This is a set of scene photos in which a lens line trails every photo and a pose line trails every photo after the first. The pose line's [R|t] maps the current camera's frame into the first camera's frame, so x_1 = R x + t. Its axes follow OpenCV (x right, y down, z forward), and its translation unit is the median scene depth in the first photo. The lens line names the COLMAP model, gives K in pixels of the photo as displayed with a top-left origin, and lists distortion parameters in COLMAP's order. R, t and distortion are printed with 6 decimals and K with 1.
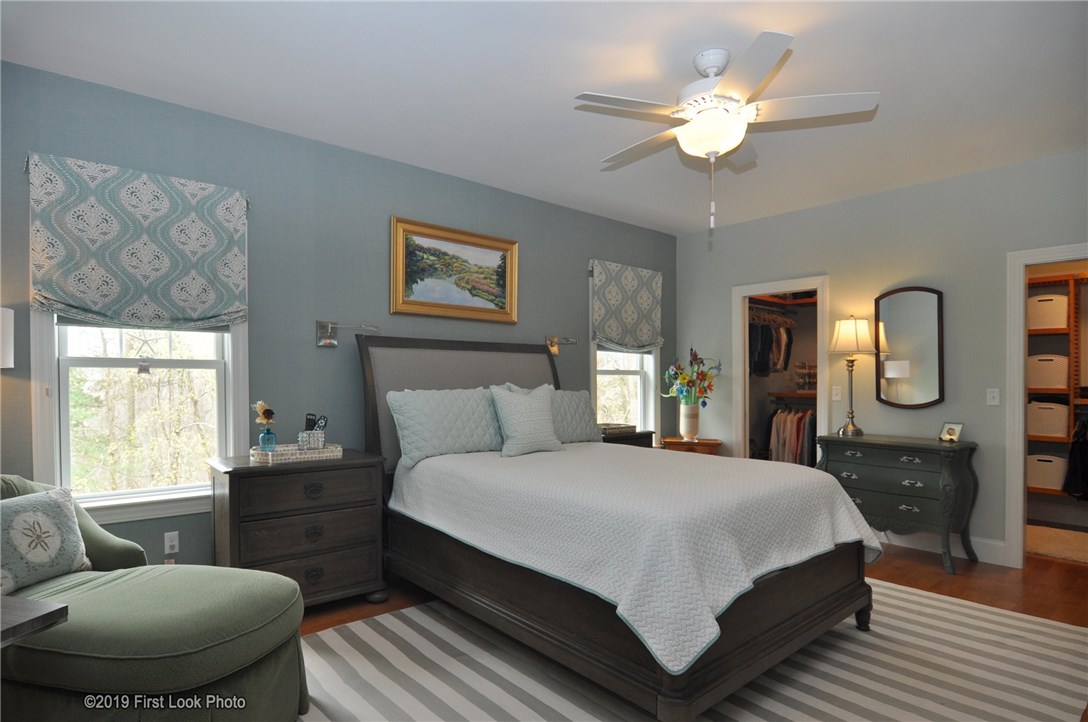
lens RADIAL K [[584.9, 0, 525.1], [0, 584.9, 388.5], [0, 0, 1]] dist [-0.013556, -0.008161]
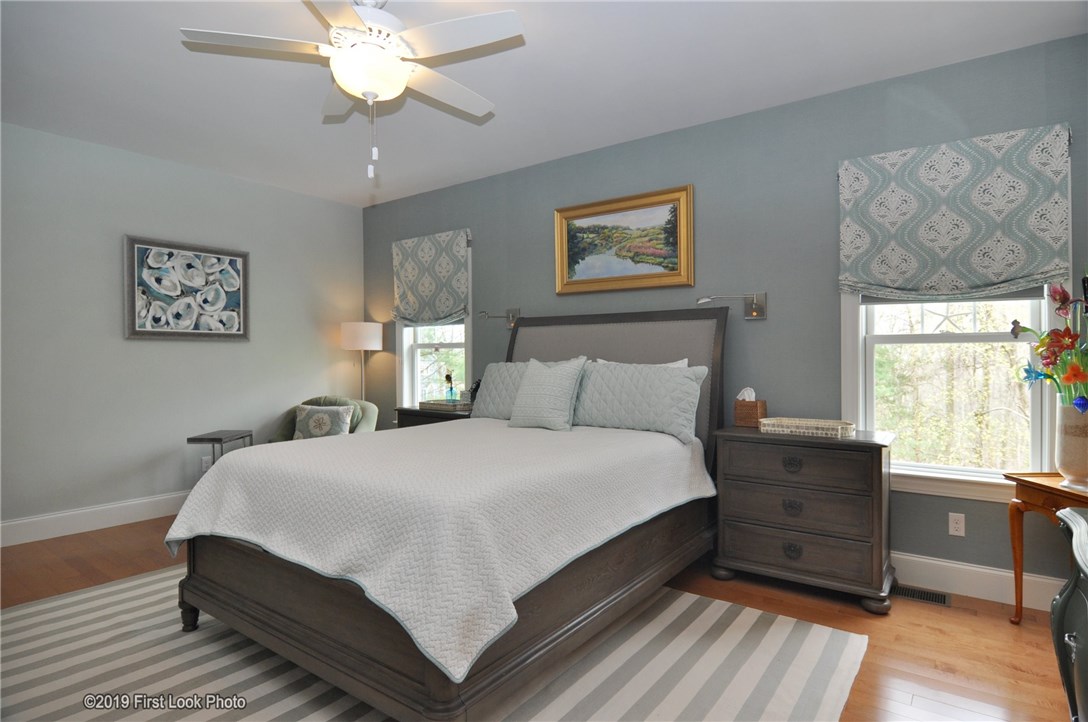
lens RADIAL K [[584.9, 0, 536.8], [0, 584.9, 359.7], [0, 0, 1]] dist [-0.013556, -0.008161]
pose [[0.221347, 0.004497, -0.975185, 0.765226], [-0.010502, 0.999942, 0.002227, -0.006223], [0.975138, 0.009748, 0.221382, 0.633909]]
